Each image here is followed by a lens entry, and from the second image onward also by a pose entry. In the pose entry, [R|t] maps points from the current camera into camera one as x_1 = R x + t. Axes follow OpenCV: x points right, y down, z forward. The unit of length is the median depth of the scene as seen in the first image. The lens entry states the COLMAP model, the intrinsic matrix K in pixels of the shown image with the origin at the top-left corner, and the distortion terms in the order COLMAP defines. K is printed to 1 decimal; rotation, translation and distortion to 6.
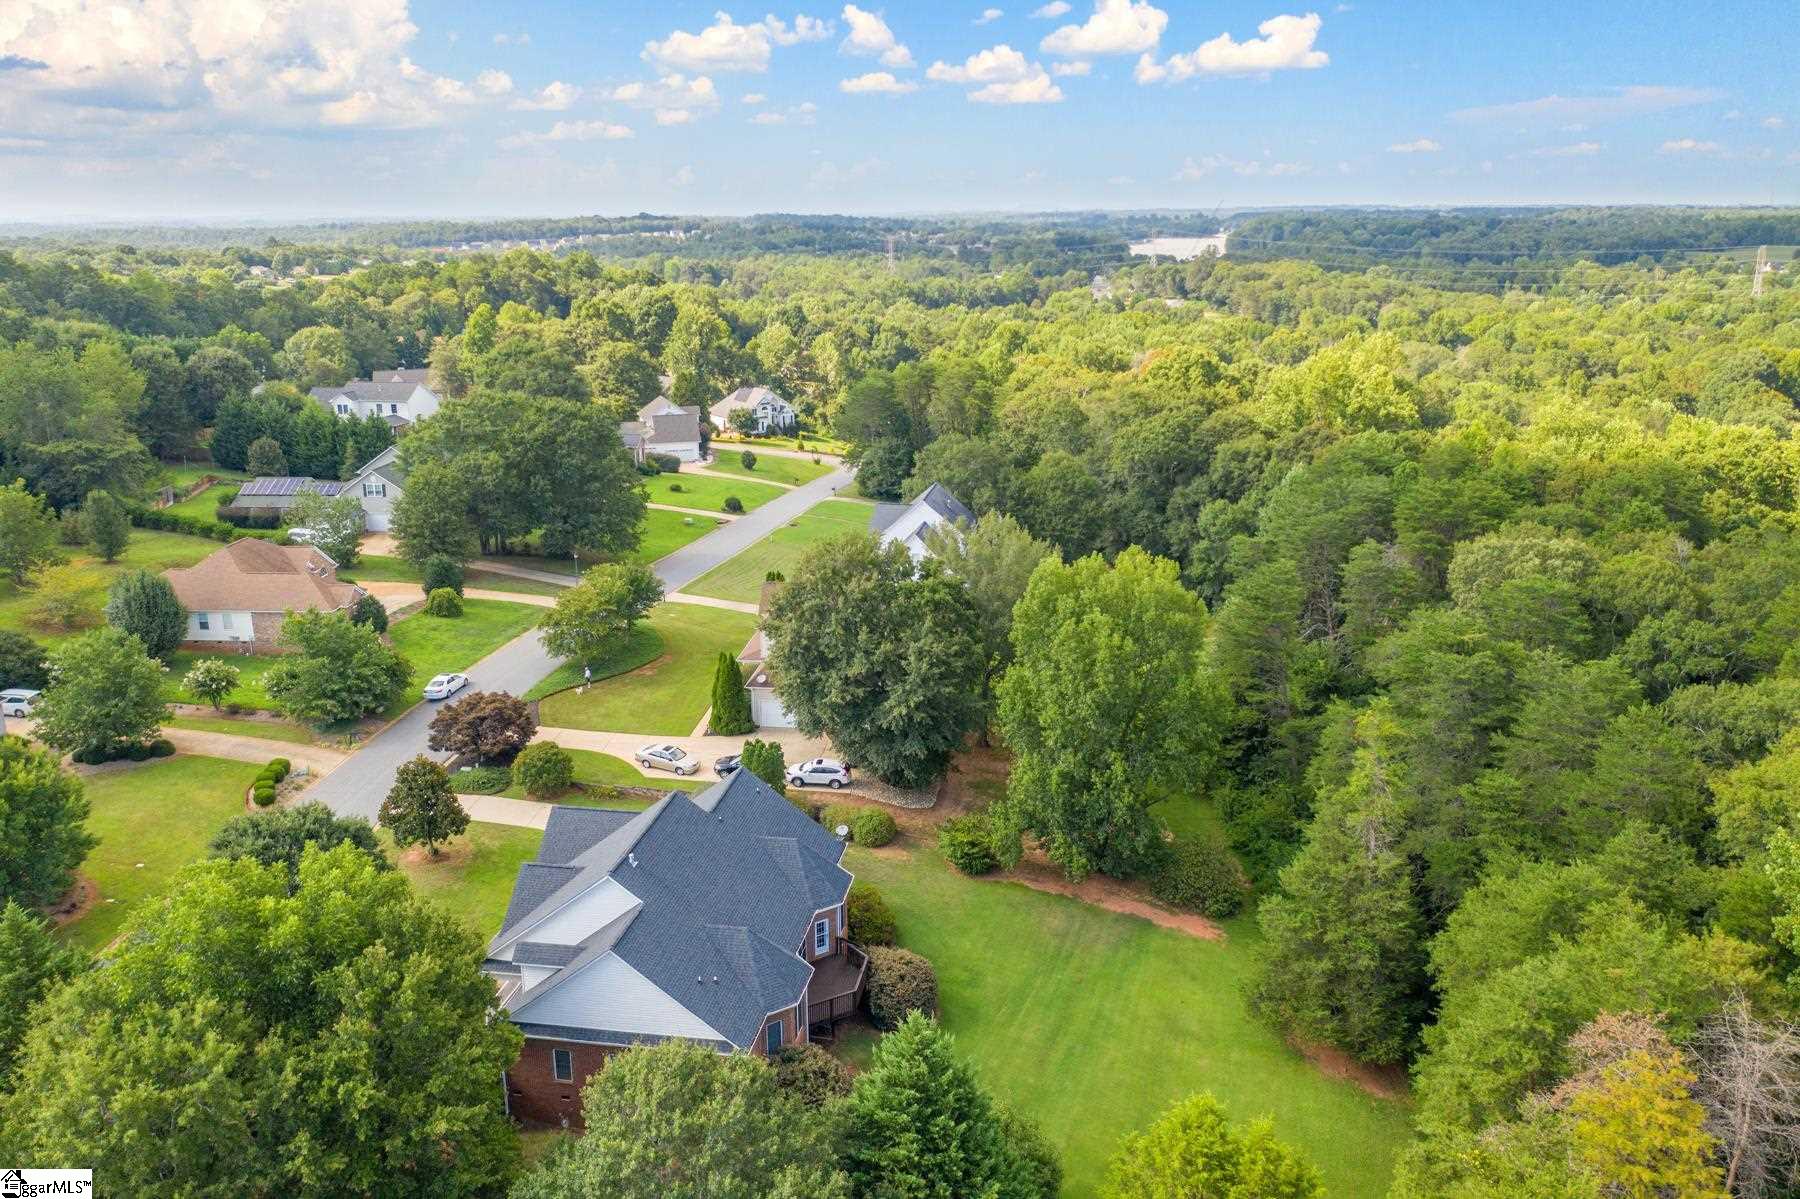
lens RADIAL K [[1431.4, 0, 900.0], [0, 1431.4, 599.5], [0, 0, 1]] dist [-0.008334, -0.010339]
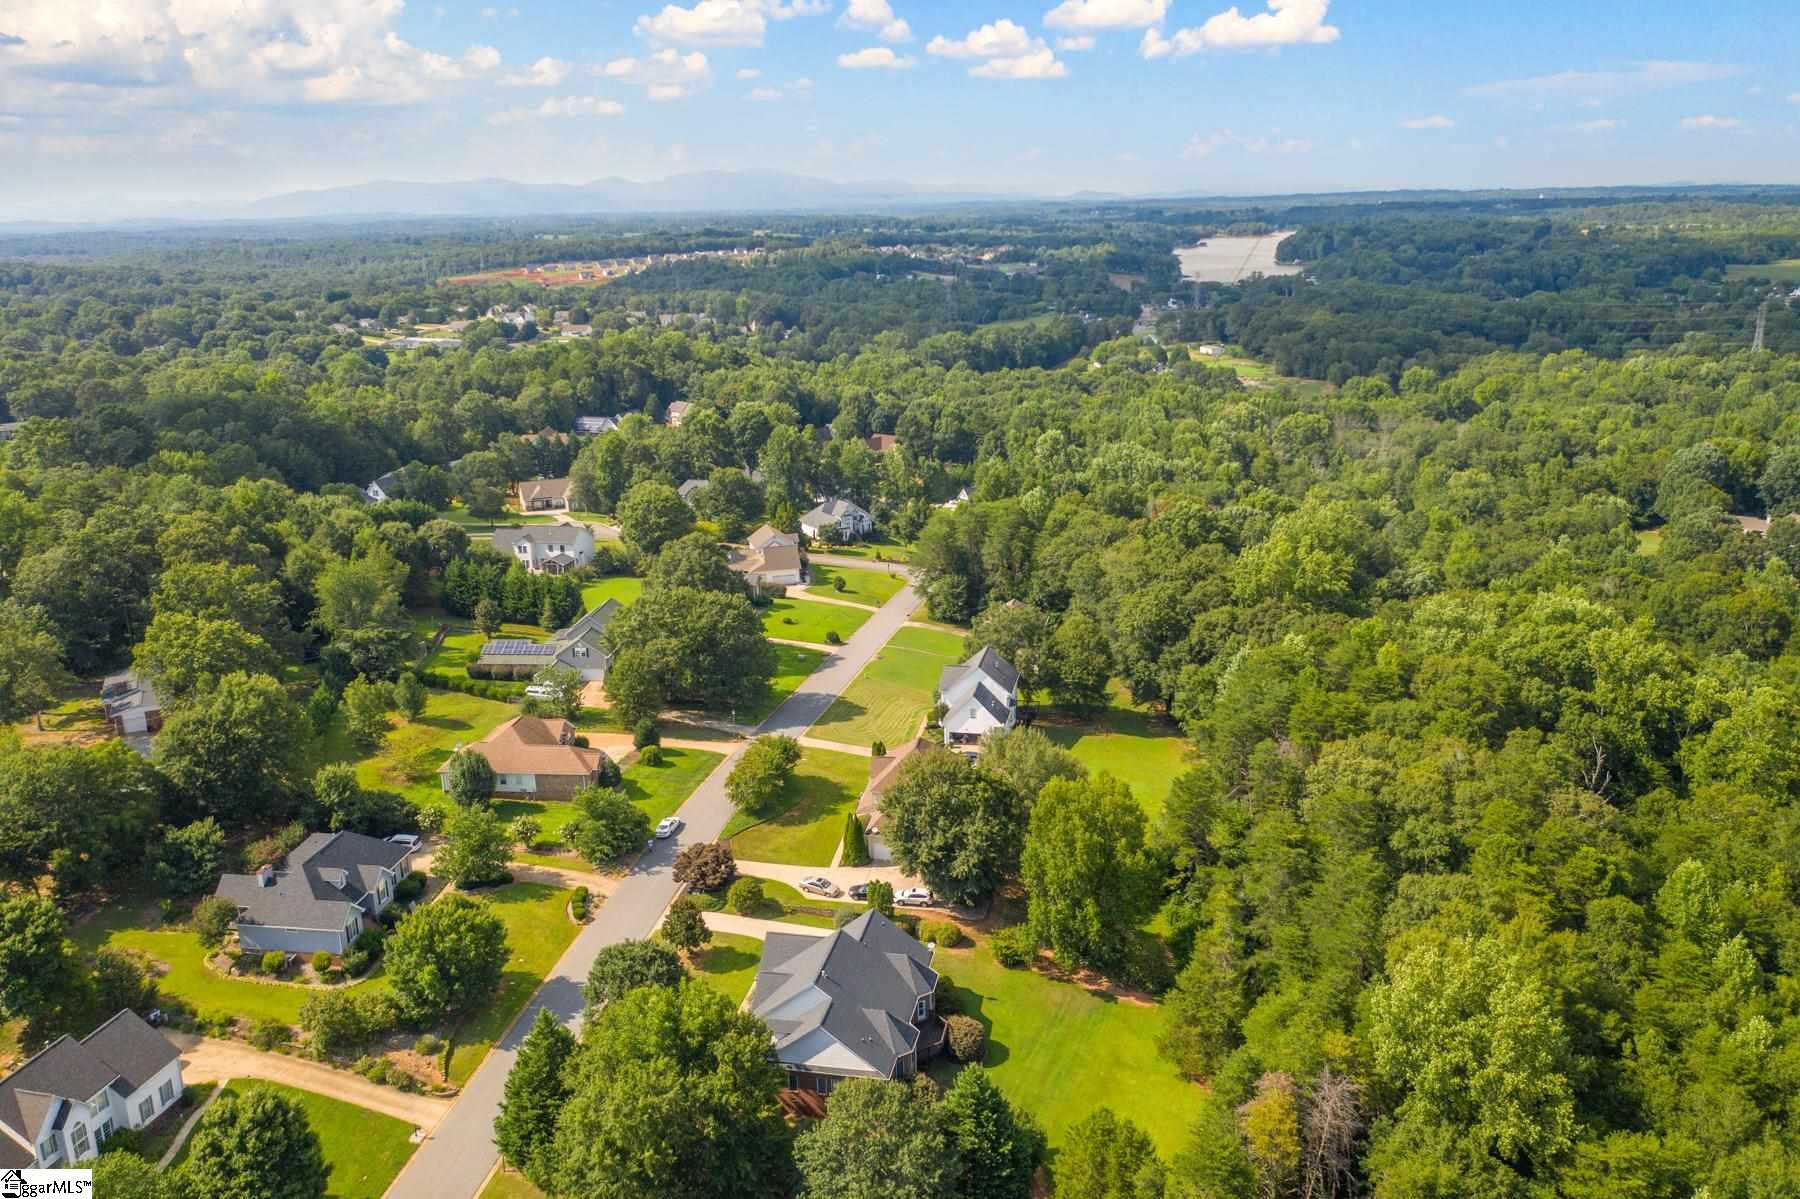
lens RADIAL K [[1431.4, 0, 900.0], [0, 1431.4, 599.5], [0, 0, 1]] dist [-0.008334, -0.010339]
pose [[0.999181, -0.004365, -0.040221, -0.005376], [0.004694, 0.999956, 0.008084, -0.229212], [0.040184, -0.008266, 0.999158, -0.617247]]
